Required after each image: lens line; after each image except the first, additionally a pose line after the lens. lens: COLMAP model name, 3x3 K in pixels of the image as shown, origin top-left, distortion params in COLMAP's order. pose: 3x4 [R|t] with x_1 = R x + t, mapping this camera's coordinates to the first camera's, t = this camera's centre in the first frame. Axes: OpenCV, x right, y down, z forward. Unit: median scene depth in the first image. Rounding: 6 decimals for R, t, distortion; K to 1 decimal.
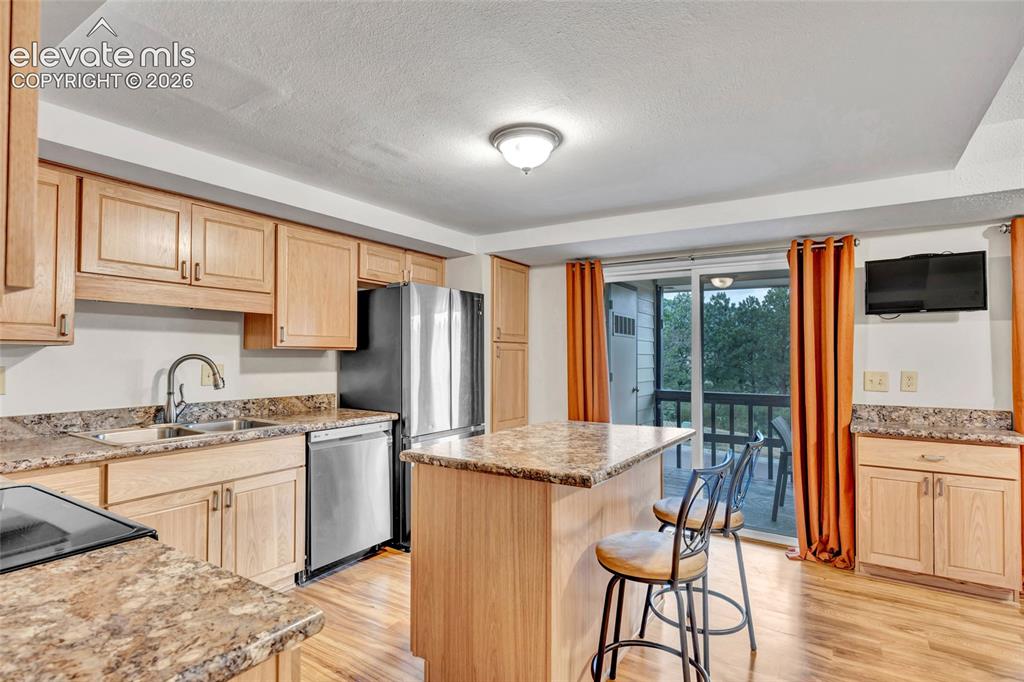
lens RADIAL K [[508.9, 0, 513.1], [0, 508.9, 348.5], [0, 0, 1]] dist [-0.006168, 0.000665]
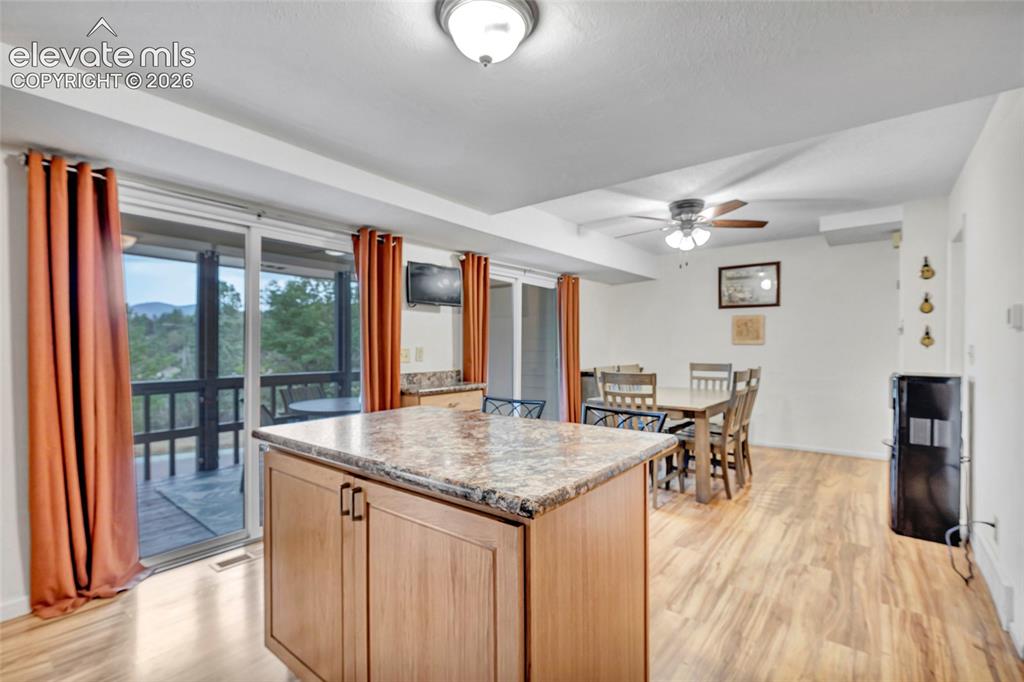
lens RADIAL K [[465.8, 0, 511.5], [0, 465.8, 347.6], [0, 0, 1]] dist [0.004312, -0.000802]
pose [[0.090309, -0.011993, 0.995842, -0.486471], [-0.016721, 0.999768, 0.013557, 0.028235], [-0.995773, -0.017876, 0.090087, 0.690912]]
